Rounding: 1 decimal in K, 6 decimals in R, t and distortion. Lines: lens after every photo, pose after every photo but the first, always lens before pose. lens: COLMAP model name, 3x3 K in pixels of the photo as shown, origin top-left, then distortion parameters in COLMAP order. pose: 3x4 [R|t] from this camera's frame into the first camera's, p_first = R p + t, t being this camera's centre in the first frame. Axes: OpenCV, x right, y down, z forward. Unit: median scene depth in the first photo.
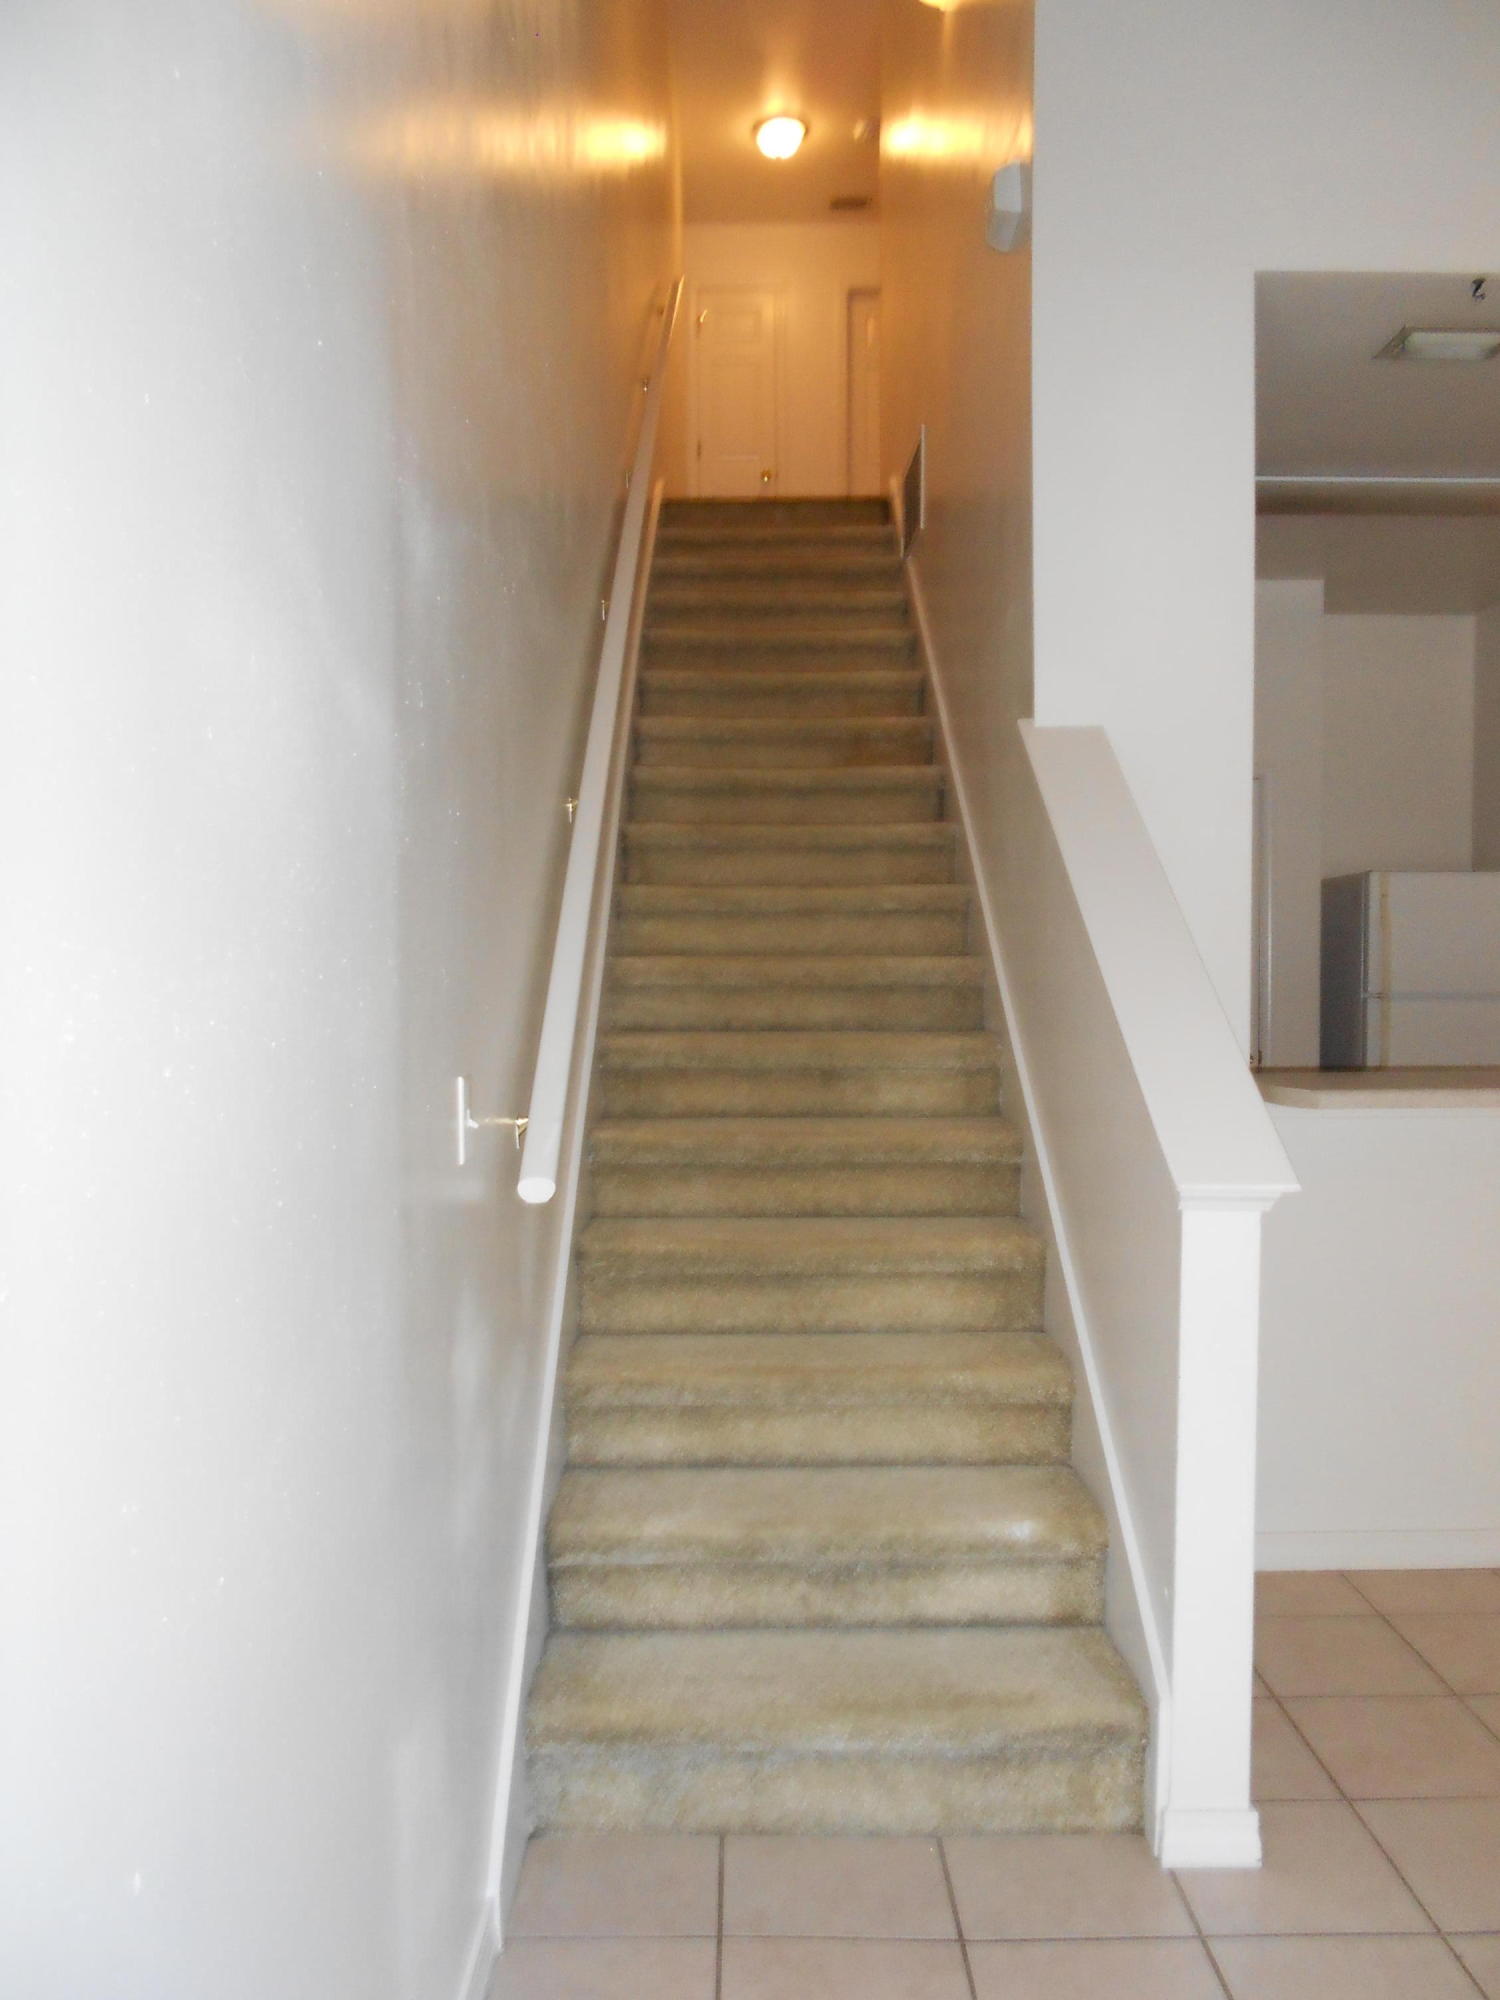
lens RADIAL K [[1514.3, 0, 750.0], [0, 1514.3, 1000.0], [0, 0, 1]] dist [-0.007177, -0.002426]
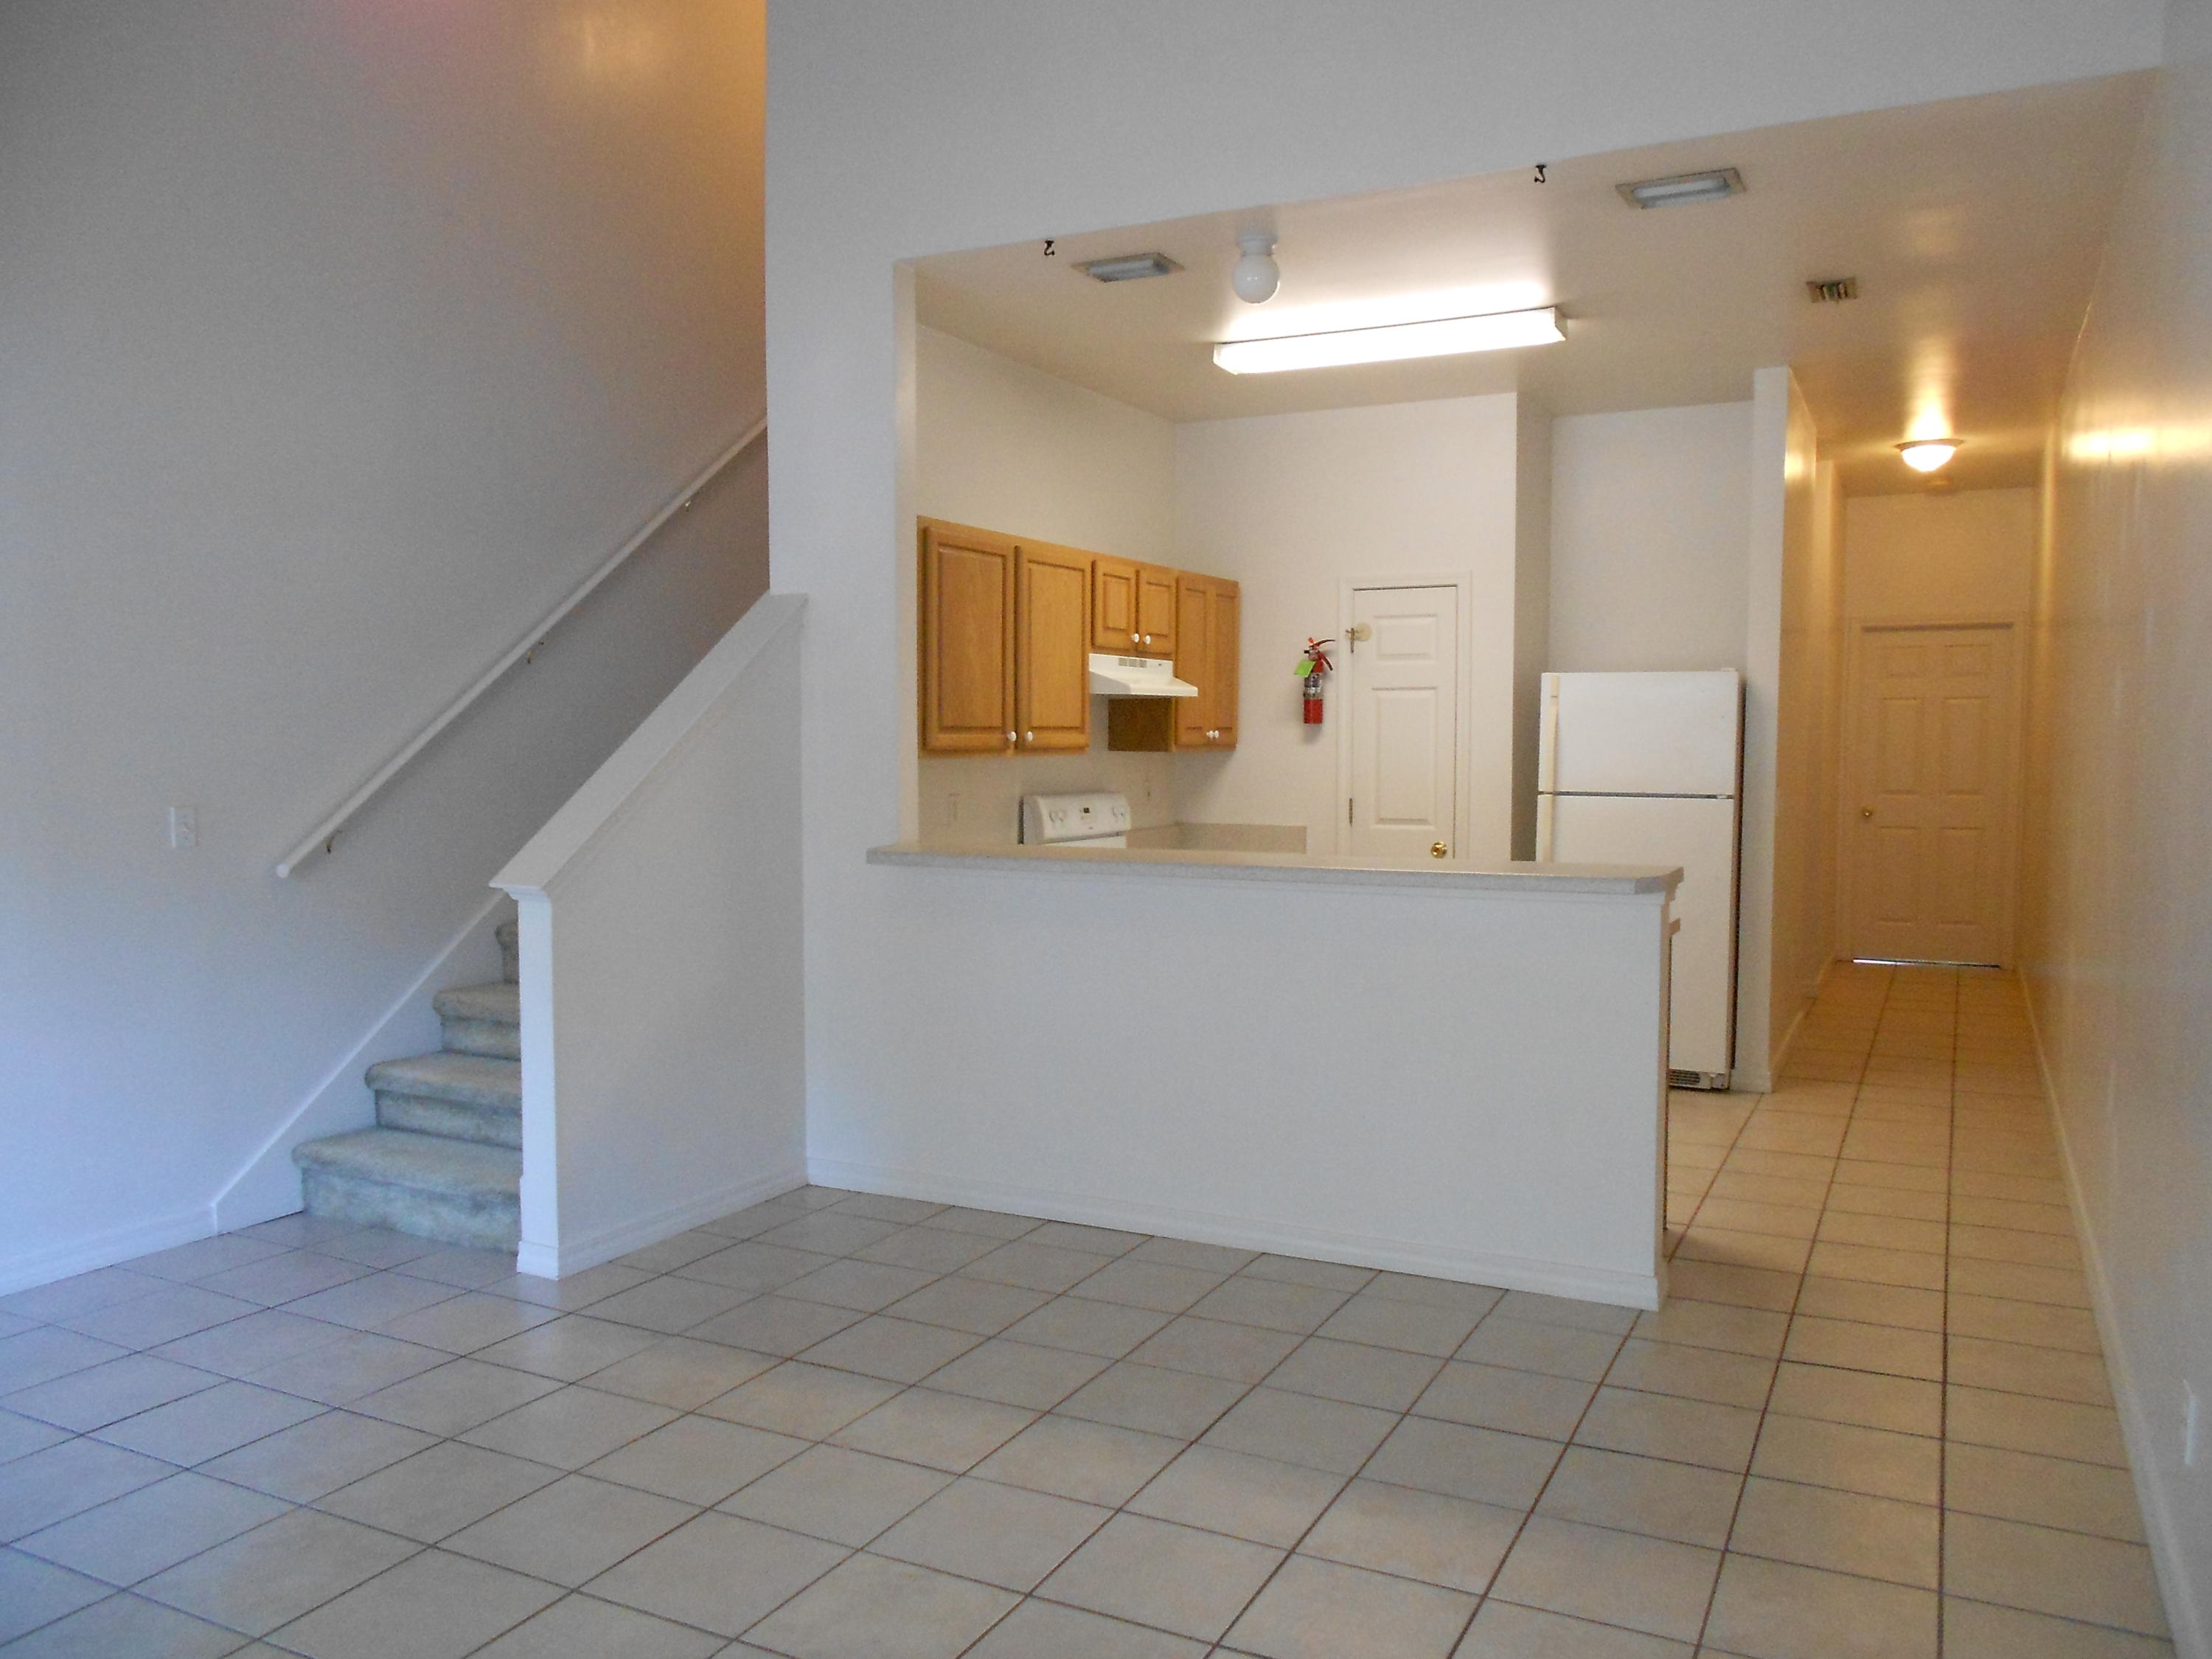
lens RADIAL K [[1674.8, 0, 1106.0], [0, 1674.8, 829.5], [0, 0, 1]] dist [-0.007177, -0.002426]
pose [[0.884734, 0.032642, -0.464951, 1.539974], [-0.021262, 0.999333, 0.029700, -0.012780], [0.465610, -0.016391, 0.884838, -0.344583]]
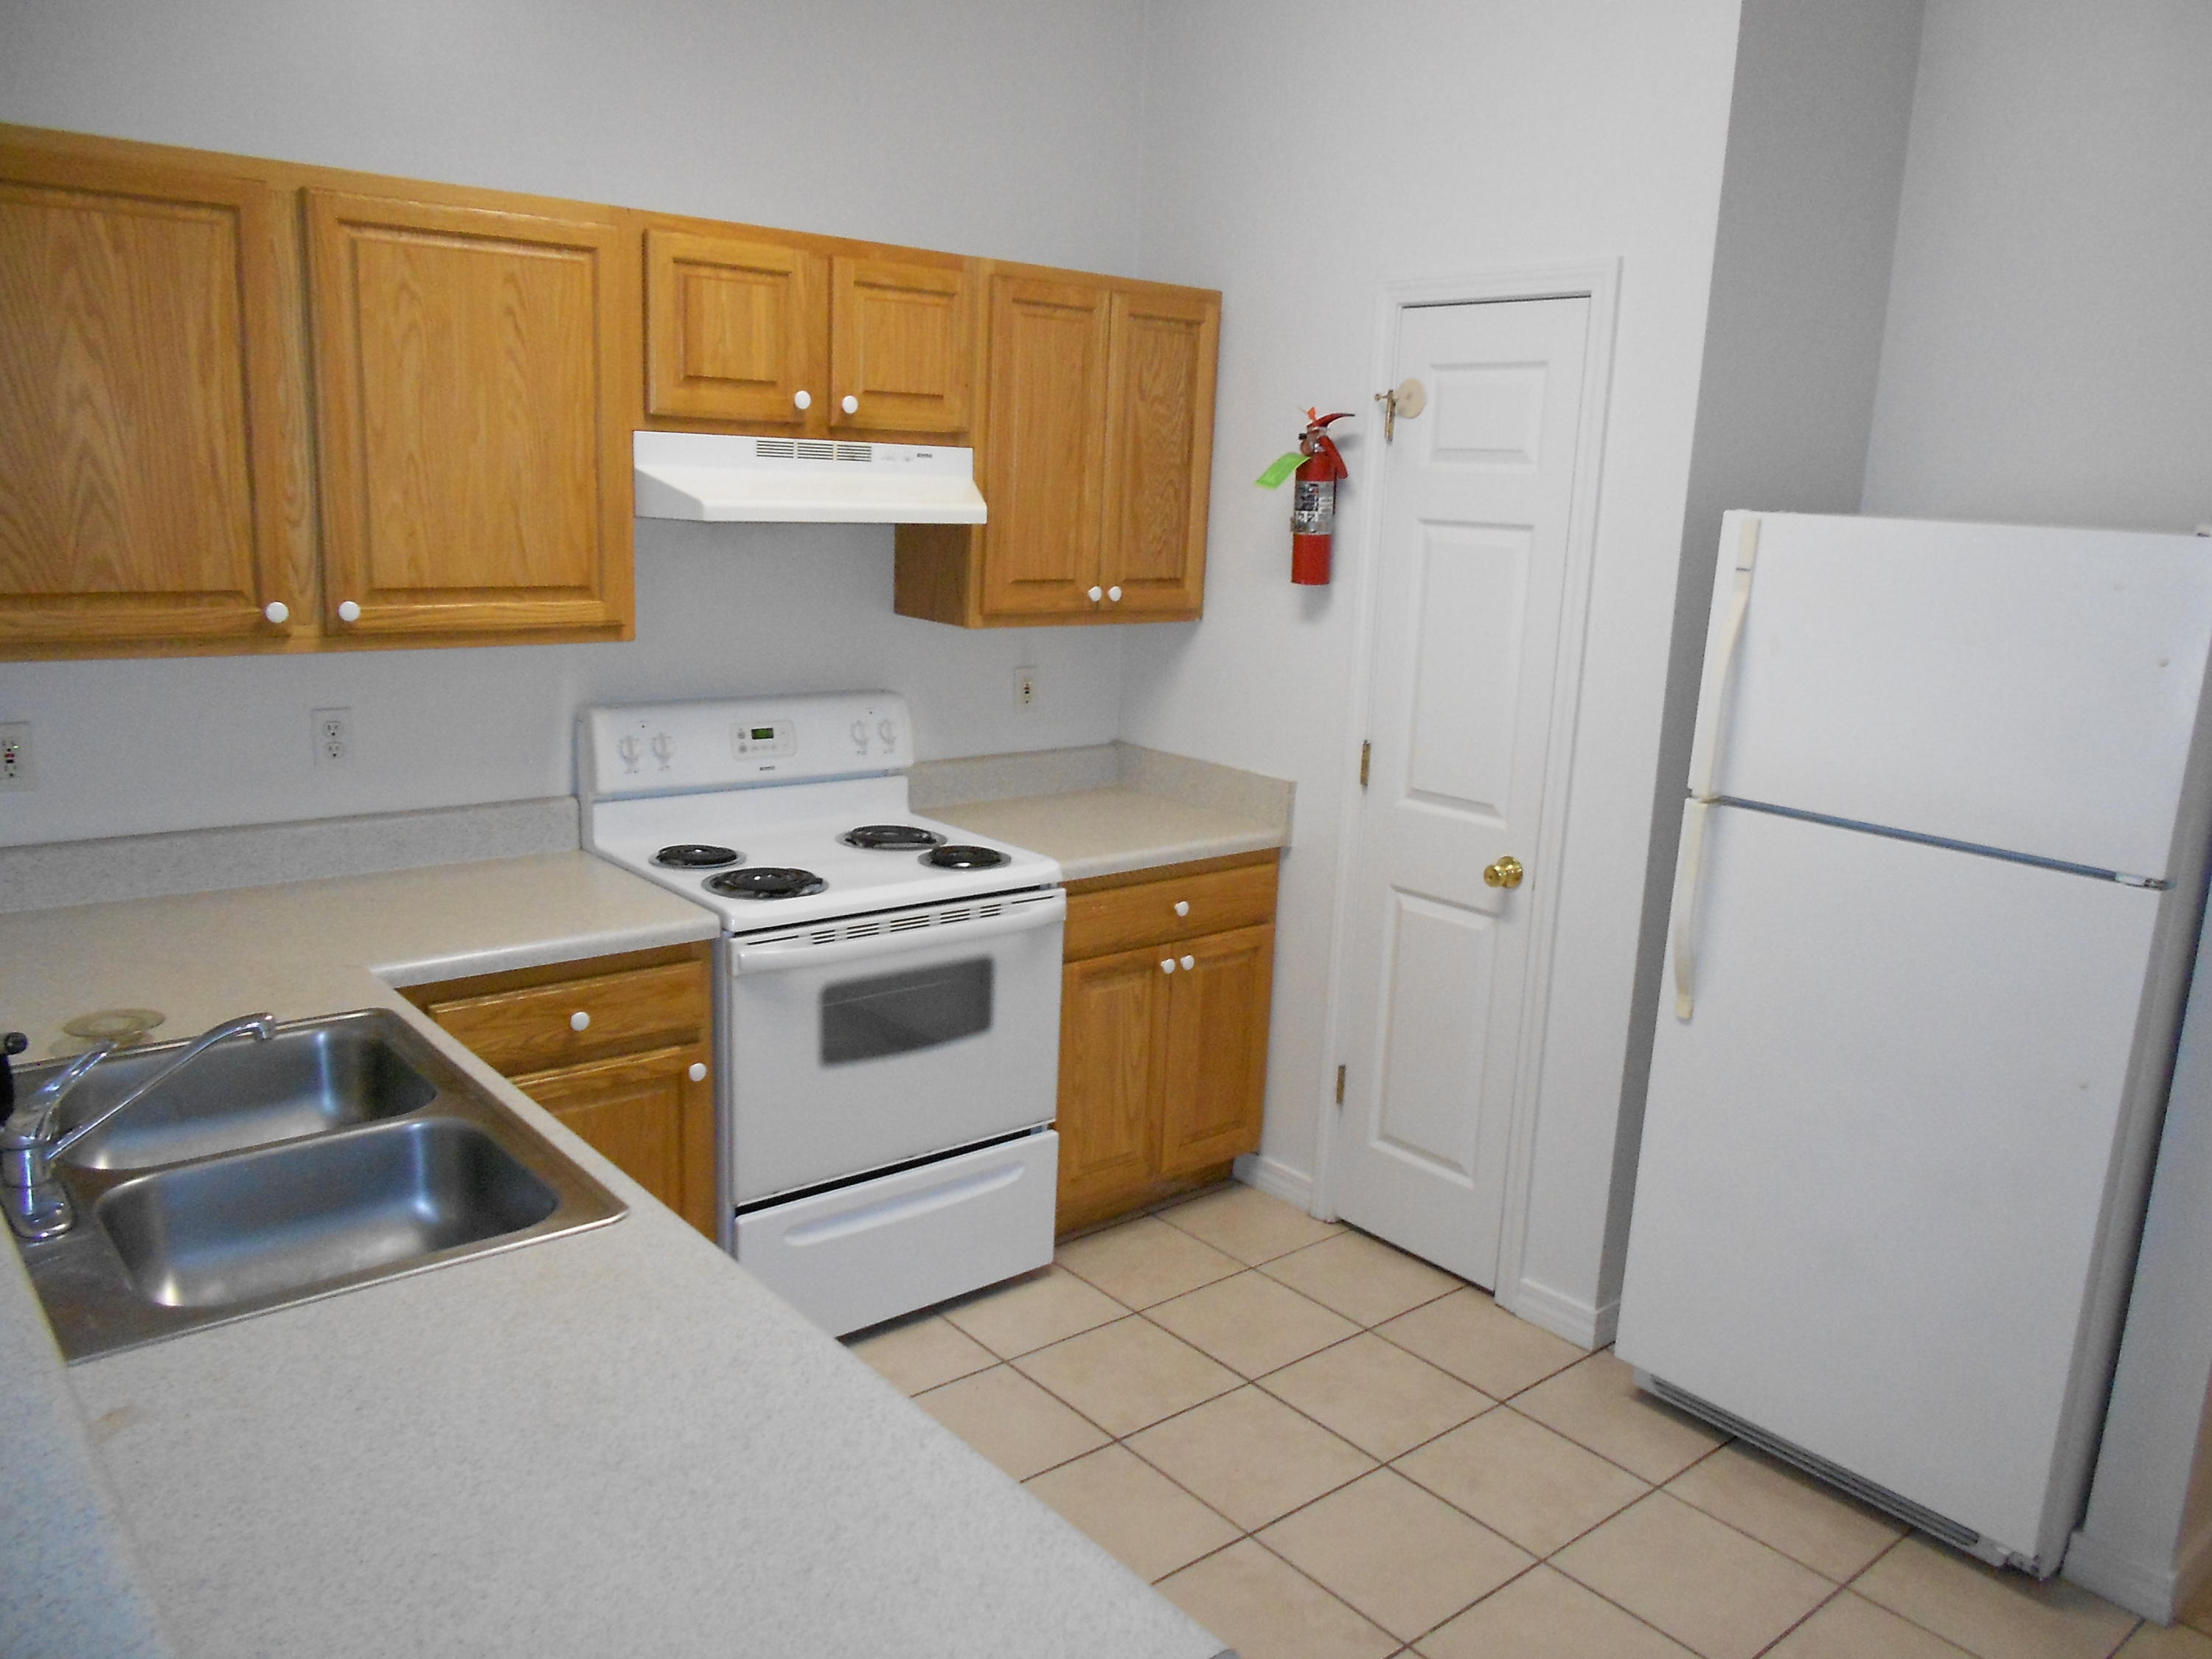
lens RADIAL K [[1674.8, 0, 1106.0], [0, 1674.8, 829.5], [0, 0, 1]] dist [-0.007177, -0.002426]
pose [[0.629003, 0.193009, -0.753062, 1.525038], [-0.073054, 0.979078, 0.189918, -0.166679], [0.773963, -0.064445, 0.629943, 1.272680]]
